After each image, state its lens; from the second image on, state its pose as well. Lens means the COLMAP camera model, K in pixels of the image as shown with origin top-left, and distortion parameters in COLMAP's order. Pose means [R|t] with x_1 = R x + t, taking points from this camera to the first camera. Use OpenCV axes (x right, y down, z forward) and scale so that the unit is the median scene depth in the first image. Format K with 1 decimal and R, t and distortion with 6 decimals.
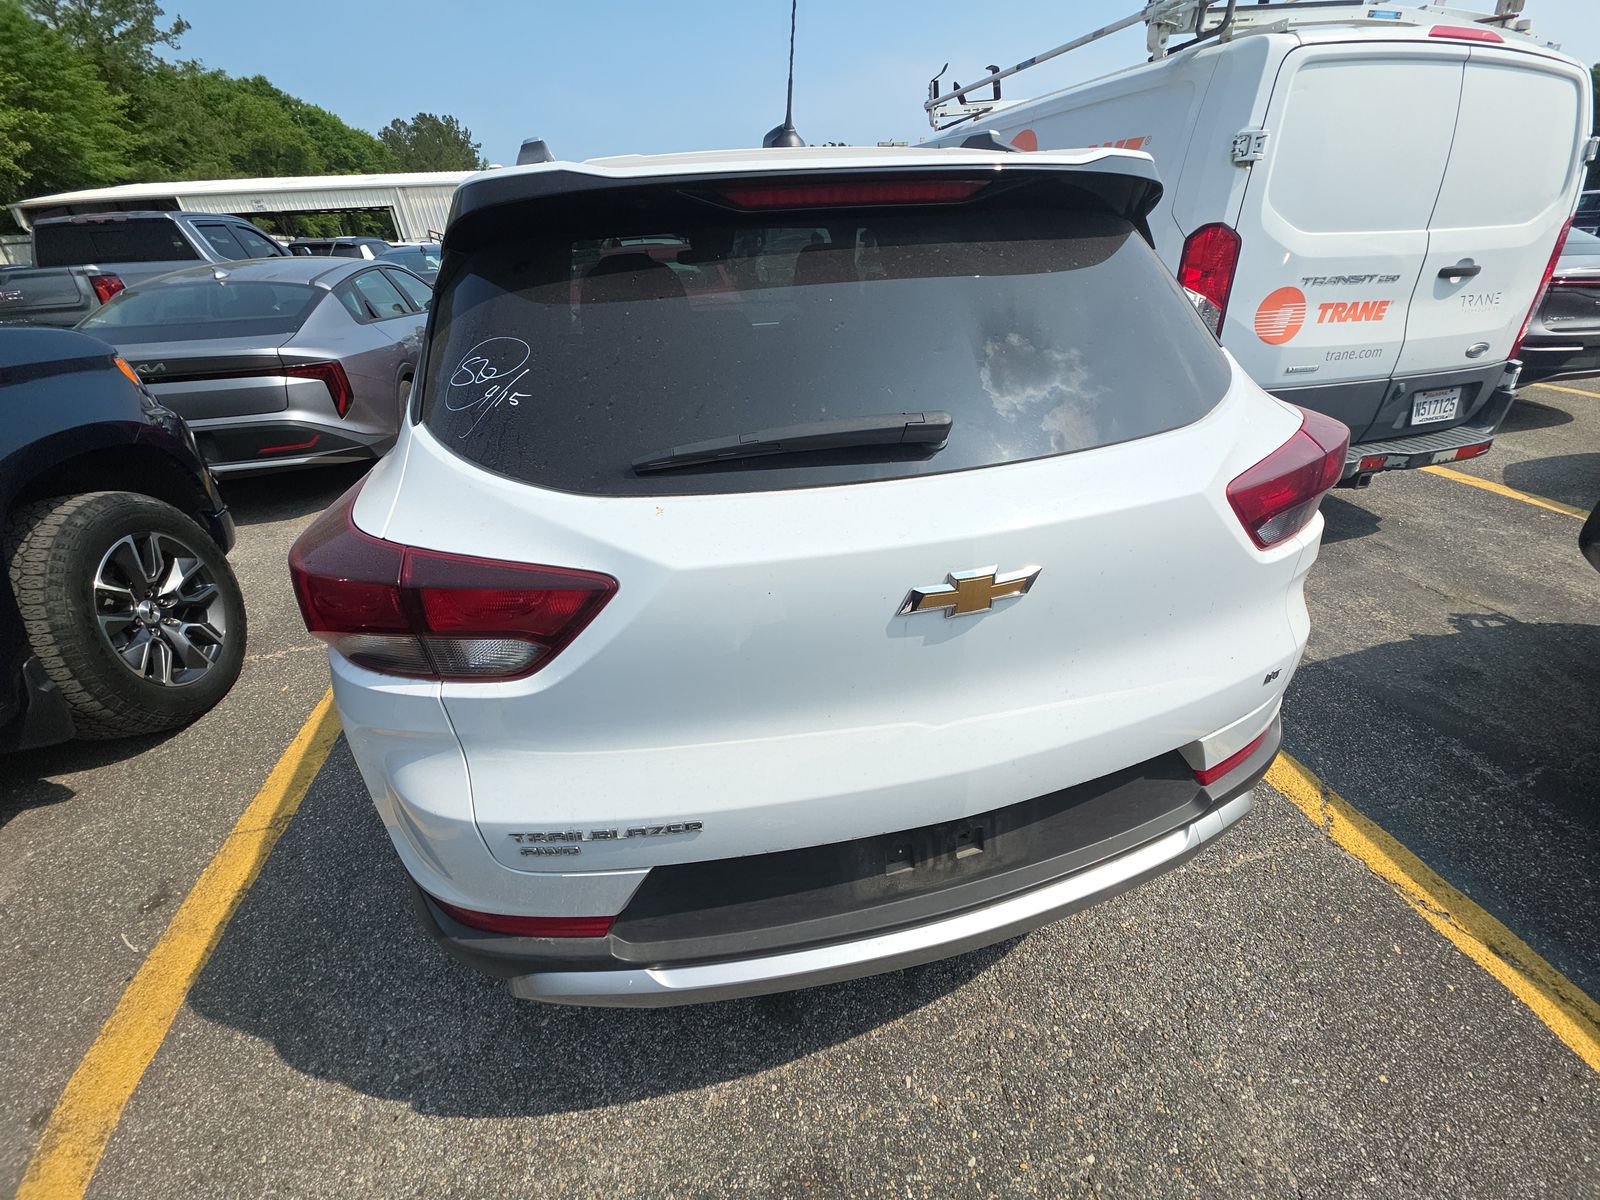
lens RADIAL K [[643.7, 0, 805.2], [0, 643.7, 598.7], [0, 0, 1]] dist [-0.005555, -0.002236]
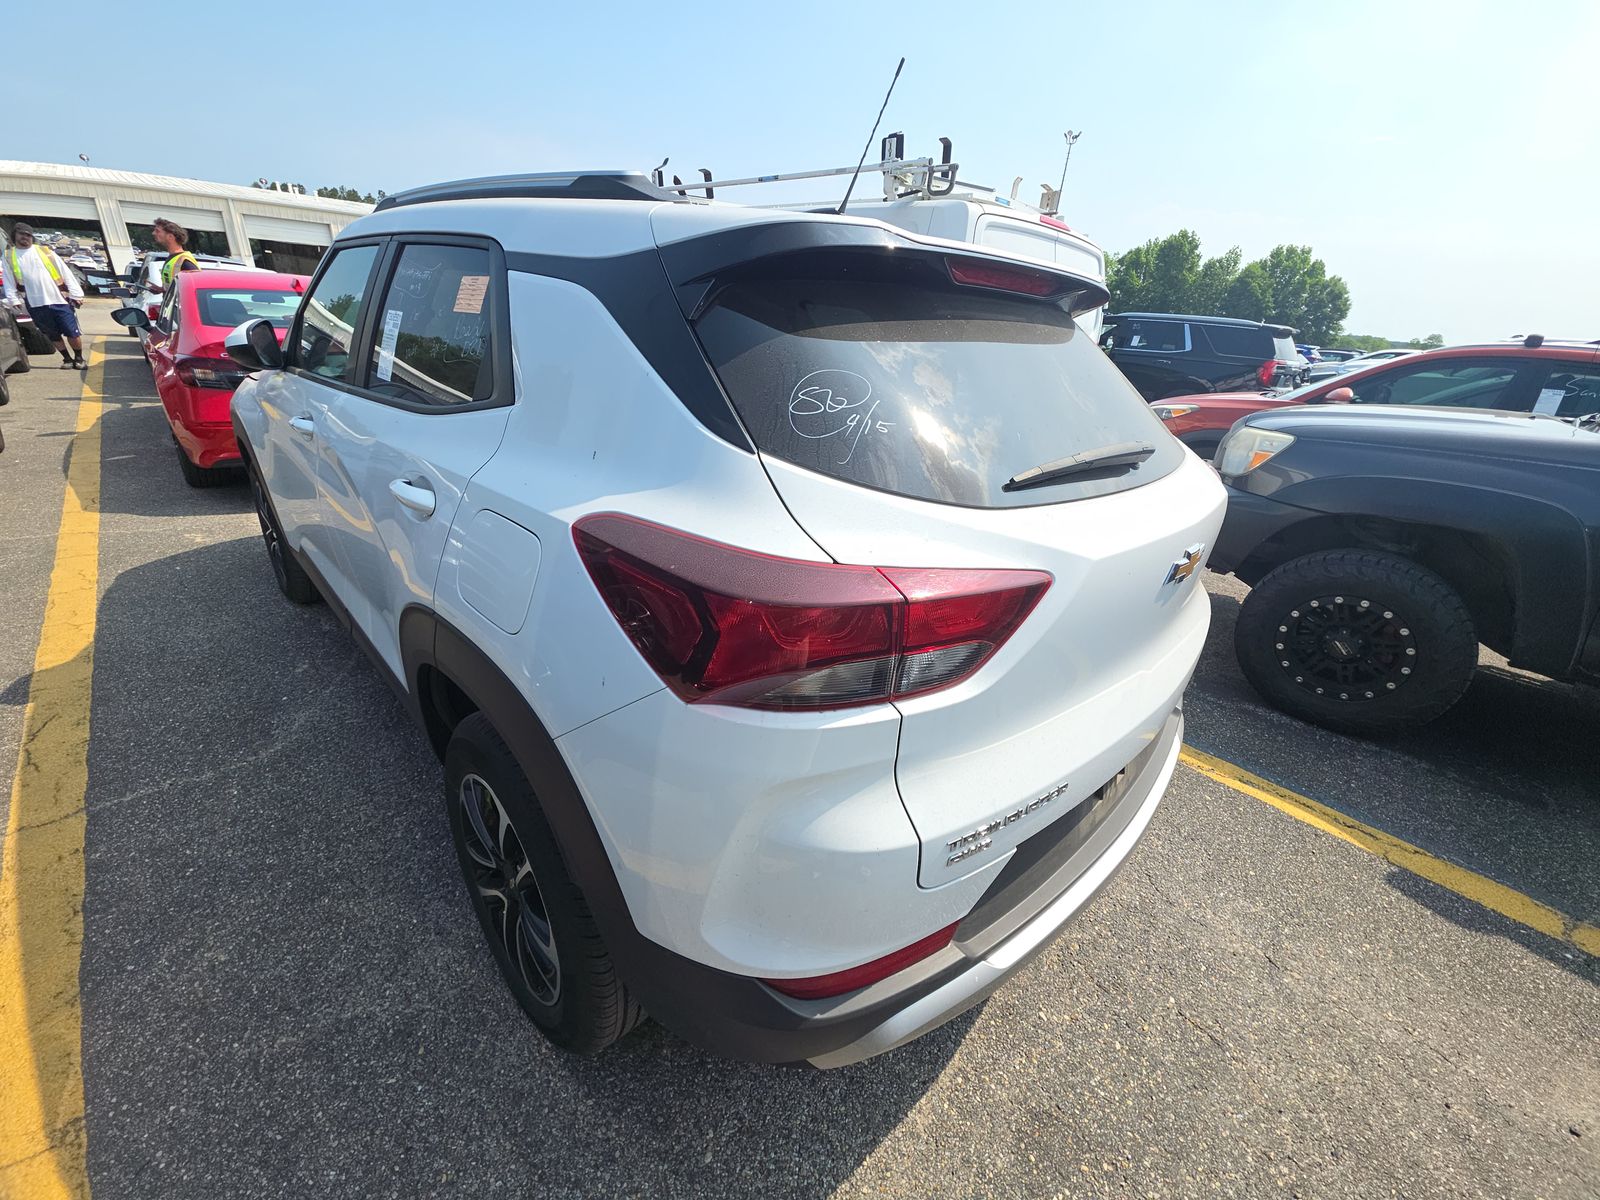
lens RADIAL K [[643.7, 0, 812.4], [0, 643.7, 596.5], [0, 0, 1]] dist [-0.005555, -0.002236]
pose [[0.845604, -0.113208, 0.521668, -0.728718], [0.164631, 0.984924, -0.053120, -0.000144], [-0.507790, 0.130801, 0.851493, 0.128865]]
